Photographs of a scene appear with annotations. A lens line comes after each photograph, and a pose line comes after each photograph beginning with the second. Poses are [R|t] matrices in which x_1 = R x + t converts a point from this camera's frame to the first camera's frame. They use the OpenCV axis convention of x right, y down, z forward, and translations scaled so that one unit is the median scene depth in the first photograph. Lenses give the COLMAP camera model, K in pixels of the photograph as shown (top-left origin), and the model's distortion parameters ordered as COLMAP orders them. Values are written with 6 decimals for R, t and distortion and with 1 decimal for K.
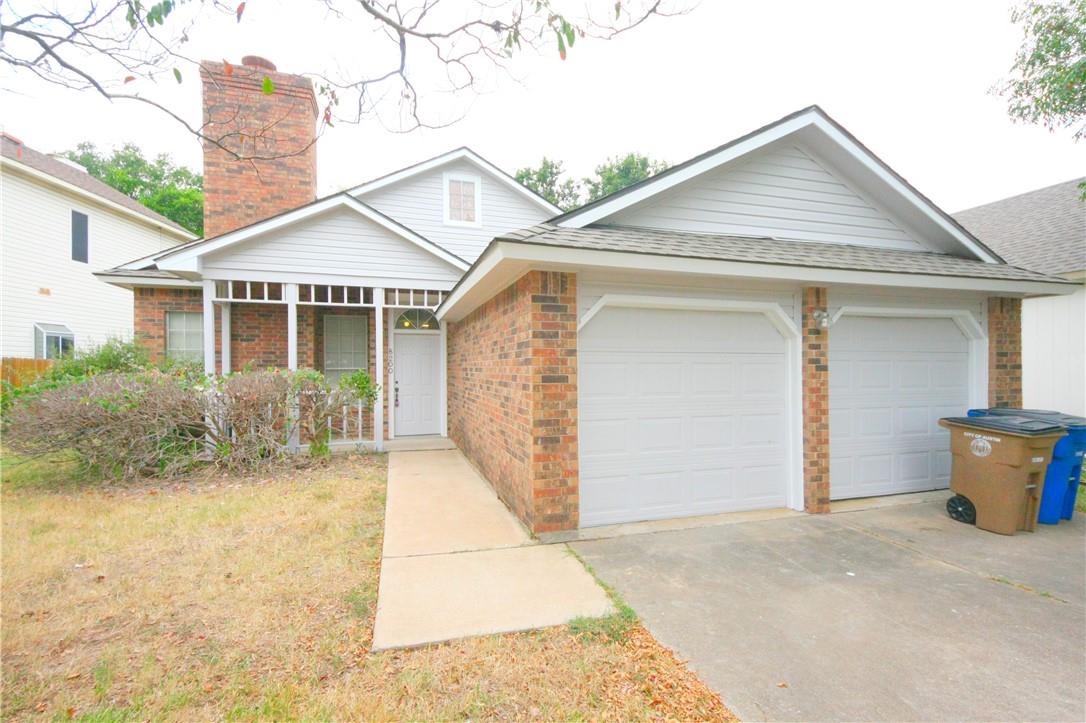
lens RADIAL K [[448.6, 0, 544.7], [0, 448.6, 359.5], [0, 0, 1]] dist [0.026405, -0.001787]
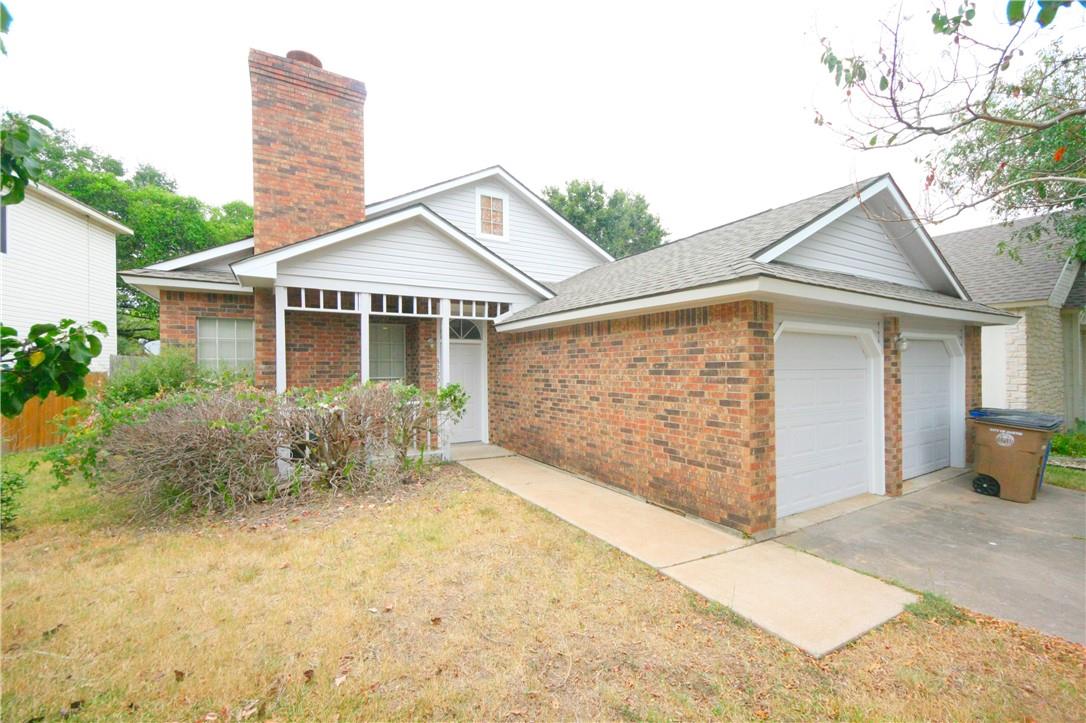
lens RADIAL K [[415.5, 0, 541.3], [0, 415.5, 361.2], [0, 0, 1]] dist [0.009610, -0.000762]
pose [[0.977277, 0.000591, 0.211967, -0.510952], [-0.001028, 0.999998, 0.001951, -0.031692], [-0.211965, -0.002125, 0.977275, 0.062025]]
